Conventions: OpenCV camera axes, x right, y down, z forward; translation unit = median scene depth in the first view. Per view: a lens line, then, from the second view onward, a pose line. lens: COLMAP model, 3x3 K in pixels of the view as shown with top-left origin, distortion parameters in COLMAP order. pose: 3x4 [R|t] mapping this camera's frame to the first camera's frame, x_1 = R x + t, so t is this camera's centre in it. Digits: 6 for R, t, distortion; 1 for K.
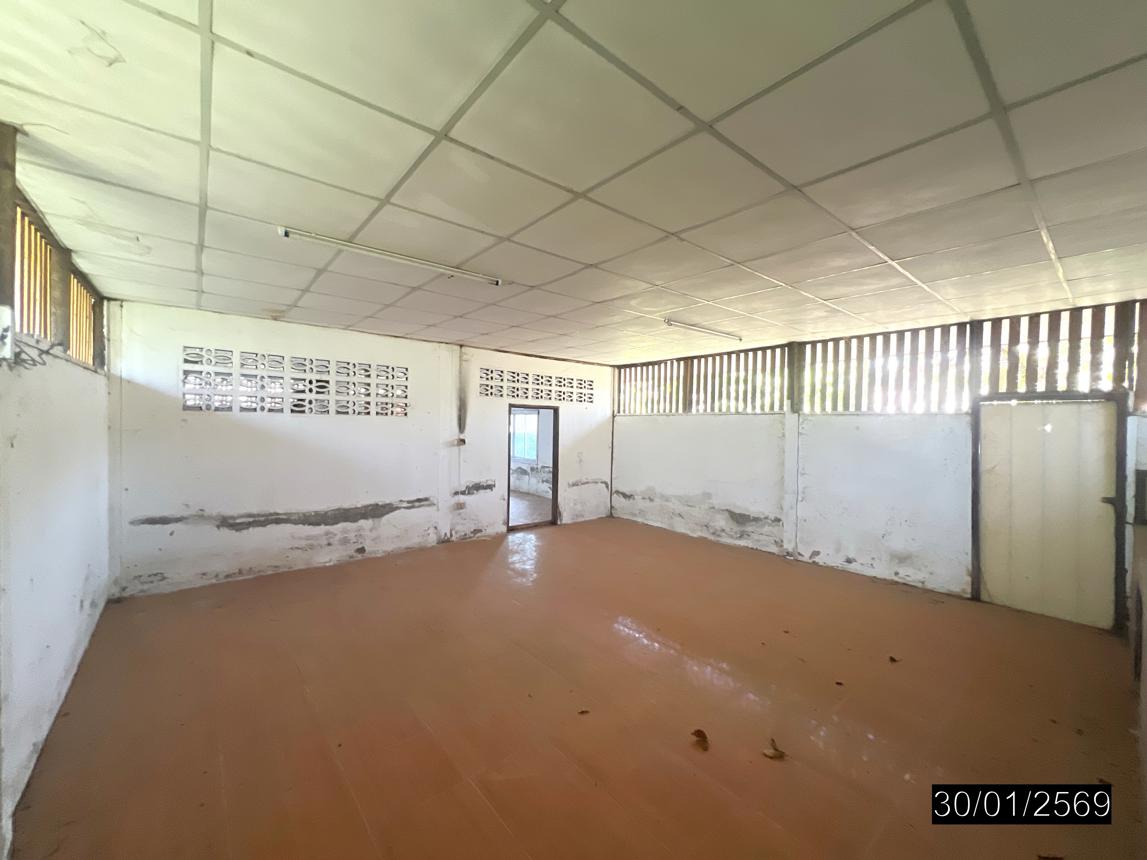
lens RADIAL K [[462.8, 0, 574.2], [0, 462.8, 428.0], [0, 0, 1]] dist [0.000811, 0.000128]
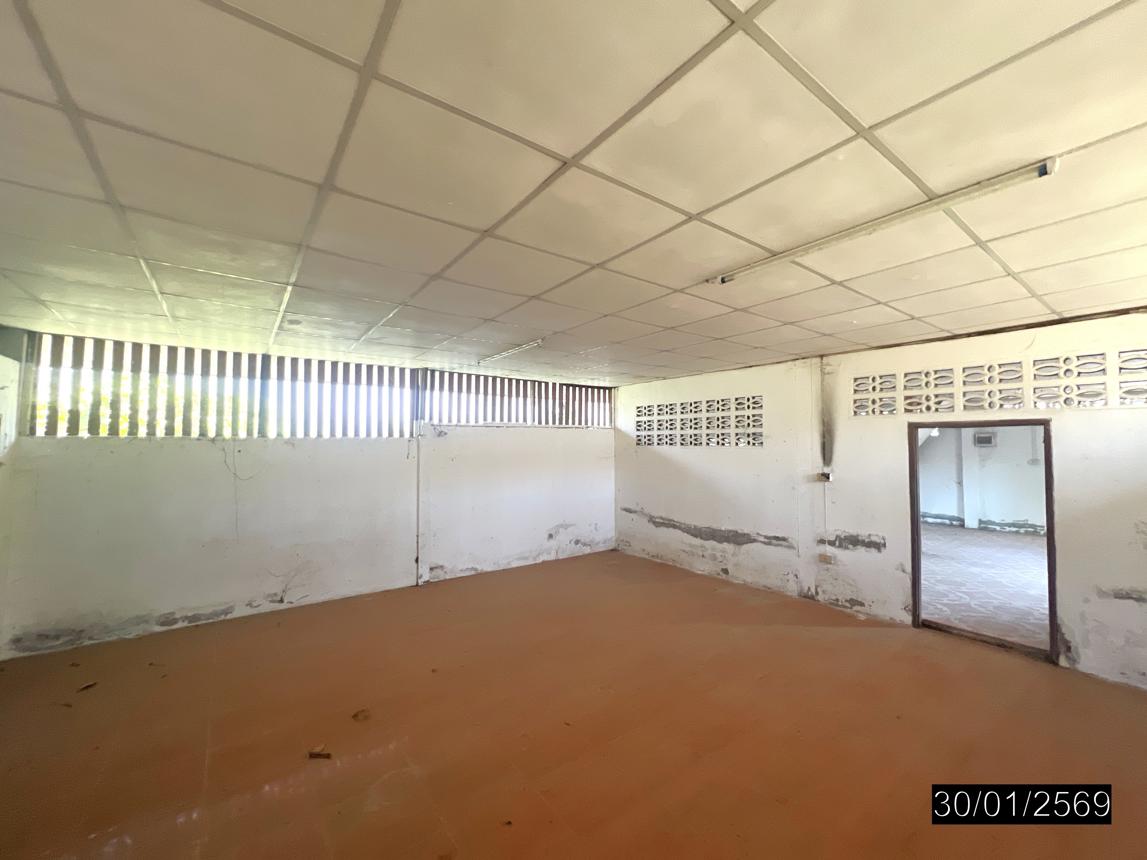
lens RADIAL K [[462.8, 0, 573.7], [0, 462.8, 429.0], [0, 0, 1]] dist [0.000811, 0.000128]
pose [[-0.064540, -0.057216, -0.996273, 0.608172], [-0.015429, 0.998293, -0.056333, -0.000282], [0.997796, 0.011736, -0.065313, 0.661888]]
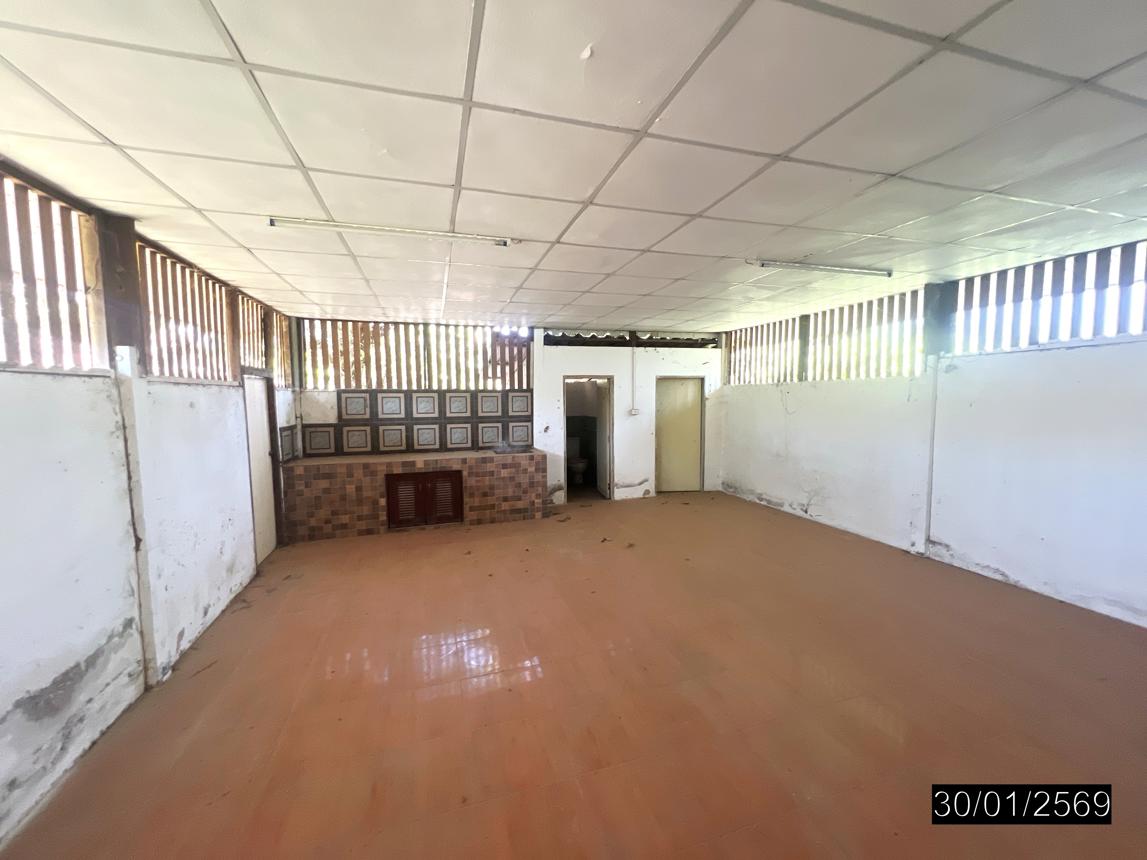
lens RADIAL K [[462.8, 0, 572.1], [0, 462.8, 427.4], [0, 0, 1]] dist [0.000811, 0.000128]
pose [[-0.919809, -0.032910, 0.390985, -0.660881], [0.004794, 0.995459, 0.095068, -0.036973], [-0.392338, 0.089319, -0.915474, 1.653321]]
